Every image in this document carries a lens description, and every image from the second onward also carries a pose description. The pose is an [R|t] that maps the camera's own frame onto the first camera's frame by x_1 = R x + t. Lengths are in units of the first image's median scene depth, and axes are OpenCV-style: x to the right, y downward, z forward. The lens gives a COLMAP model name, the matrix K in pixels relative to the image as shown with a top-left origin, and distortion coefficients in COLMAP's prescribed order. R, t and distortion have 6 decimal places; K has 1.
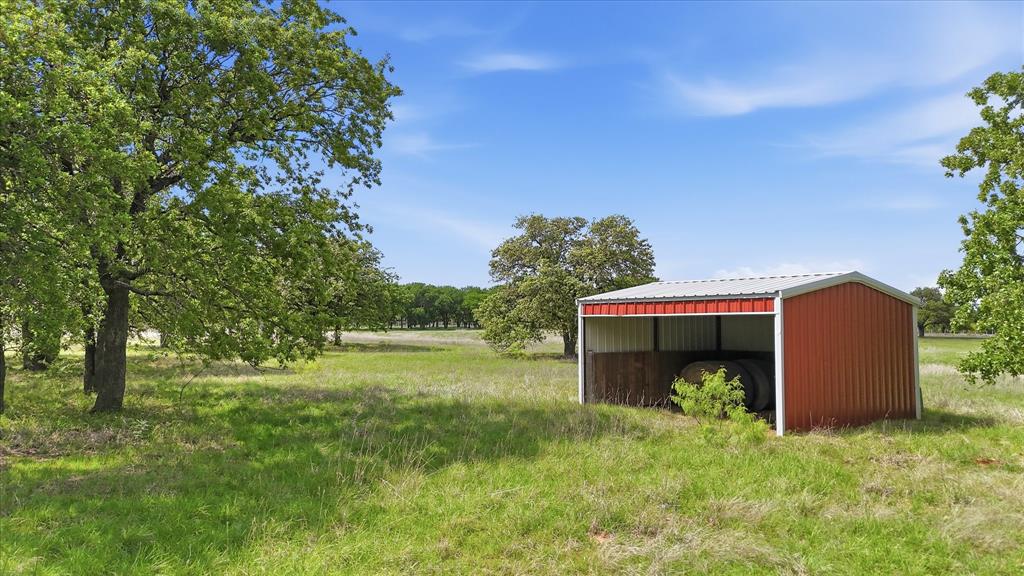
lens RADIAL K [[749.3, 0, 517.5], [0, 749.3, 286.3], [0, 0, 1]] dist [0.073216, -0.080484]
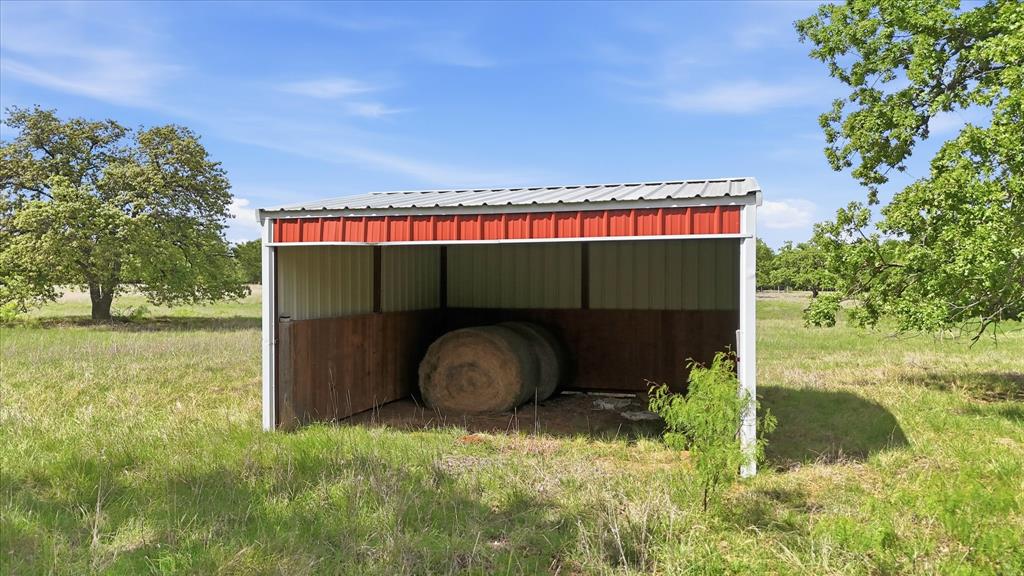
lens RADIAL K [[749.3, 0, 517.5], [0, 749.3, 286.3], [0, 0, 1]] dist [0.073216, -0.080484]
pose [[0.815556, -0.006700, 0.578640, -0.025279], [-0.028009, 0.998304, 0.051036, 0.015114], [-0.578001, -0.057829, 0.813985, 0.211339]]
